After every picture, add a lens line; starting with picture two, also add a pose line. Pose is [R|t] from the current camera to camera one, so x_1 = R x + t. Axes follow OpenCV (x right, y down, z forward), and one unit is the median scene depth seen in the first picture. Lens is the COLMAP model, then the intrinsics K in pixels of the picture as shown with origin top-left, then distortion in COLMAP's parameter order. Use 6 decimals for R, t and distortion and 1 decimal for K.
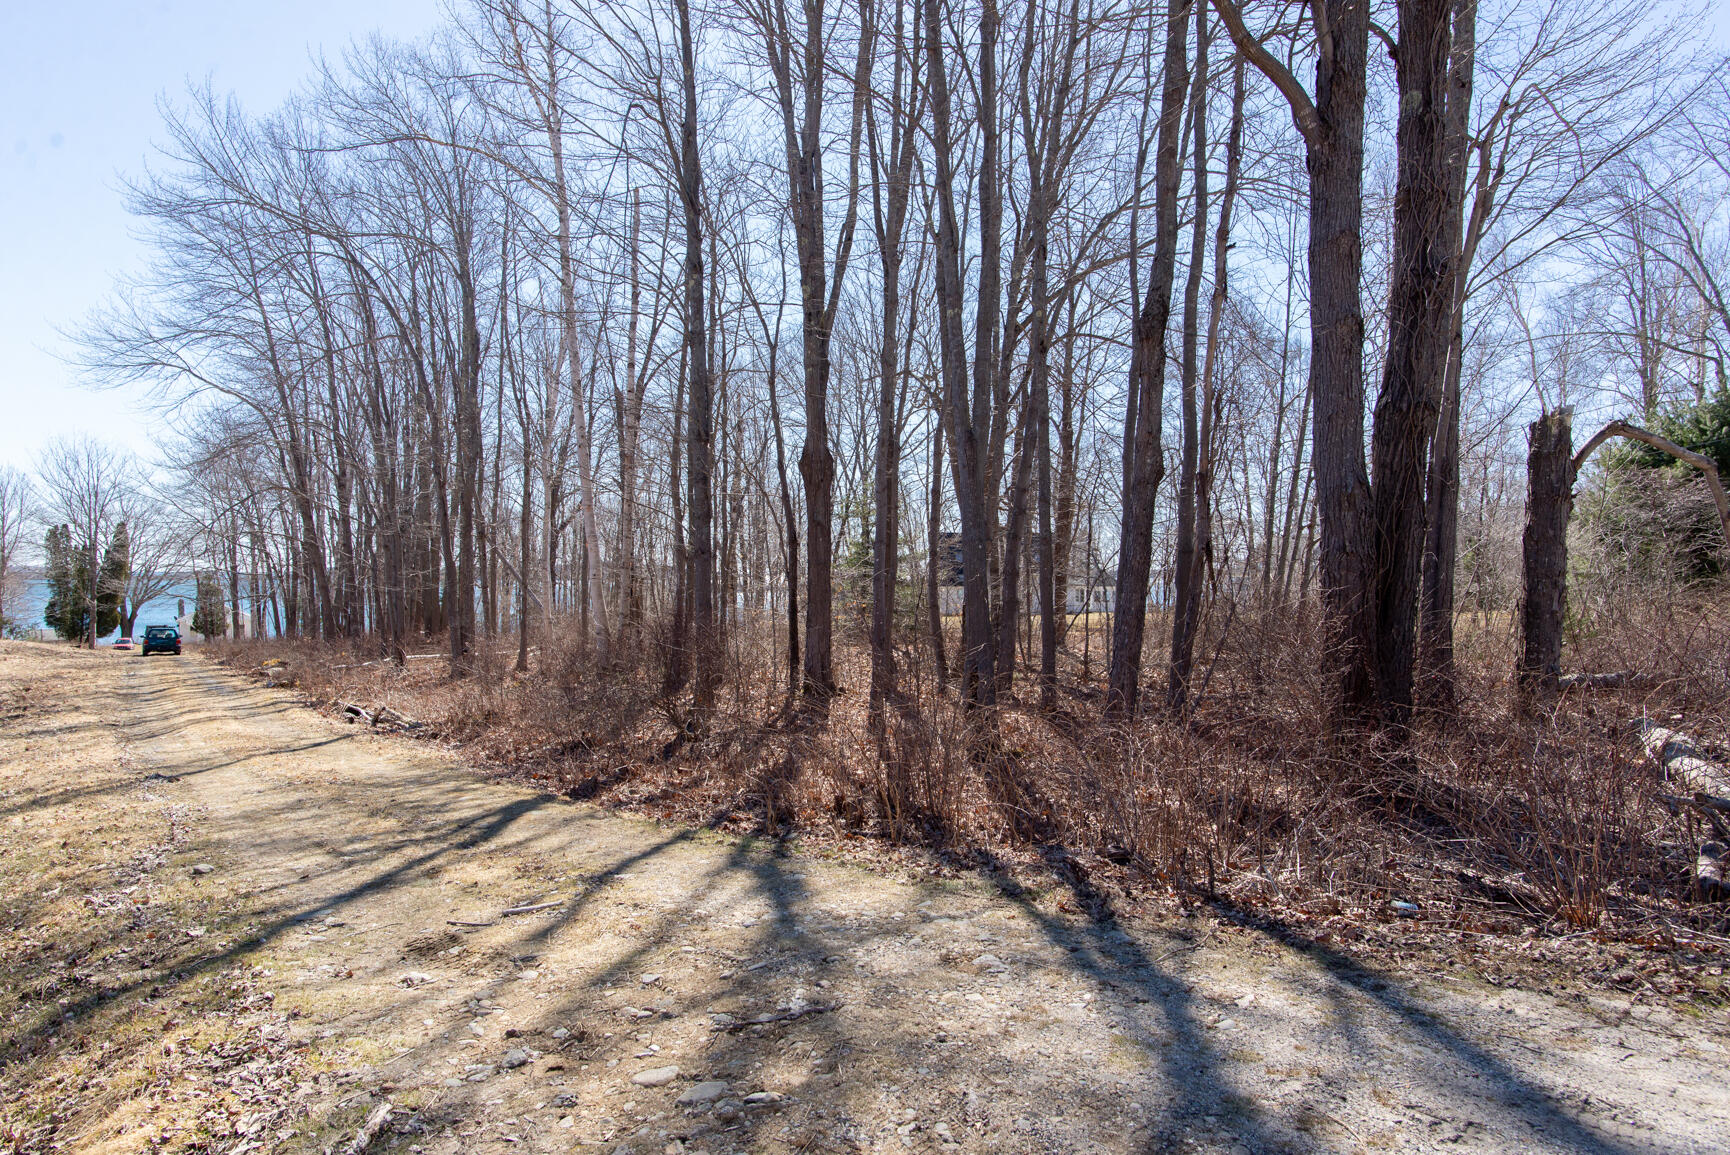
lens RADIAL K [[924.0, 0, 858.5], [0, 924.0, 576.4], [0, 0, 1]] dist [0.000628, 0.001611]
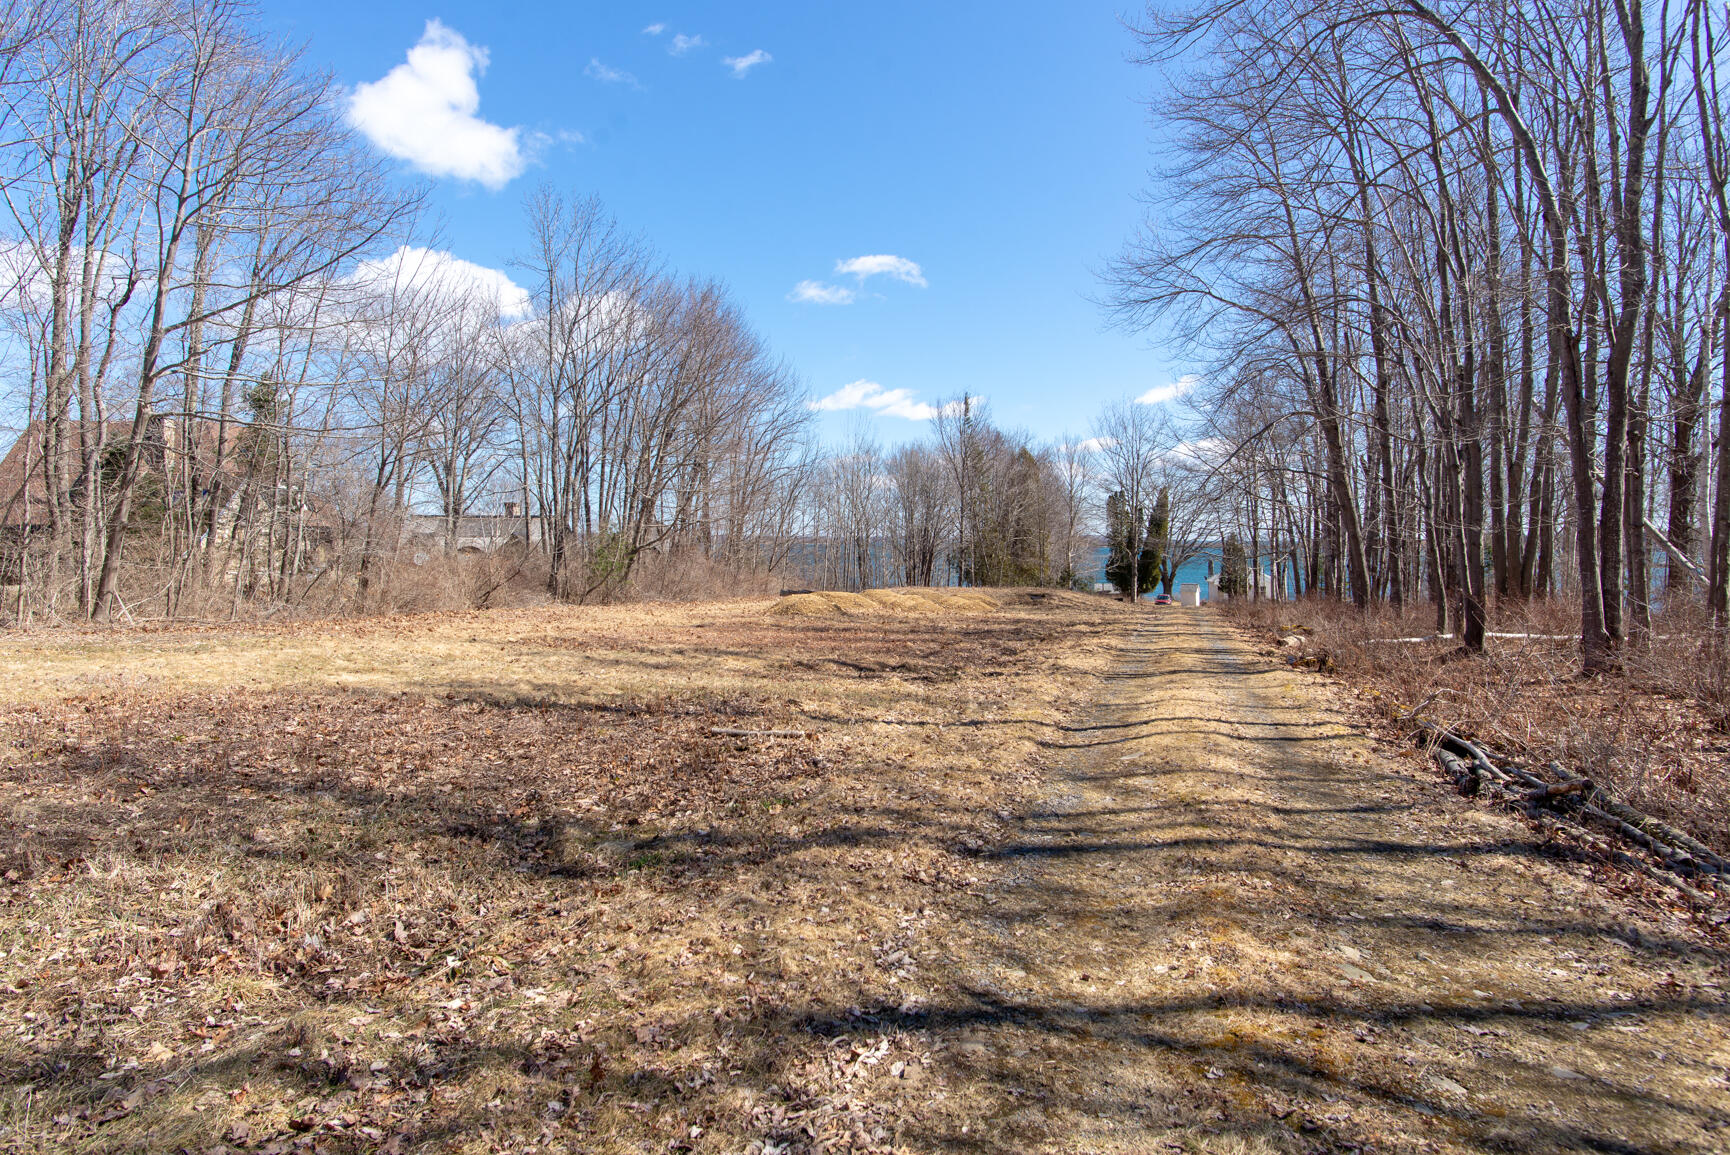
lens RADIAL K [[924.0, 0, 858.5], [0, 924.0, 576.4], [0, 0, 1]] dist [0.000628, 0.001611]
pose [[0.539457, 0.022249, -0.841719, -0.095159], [0.006924, 0.999500, 0.030857, 0.012057], [0.841985, -0.022474, 0.539033, 0.145940]]
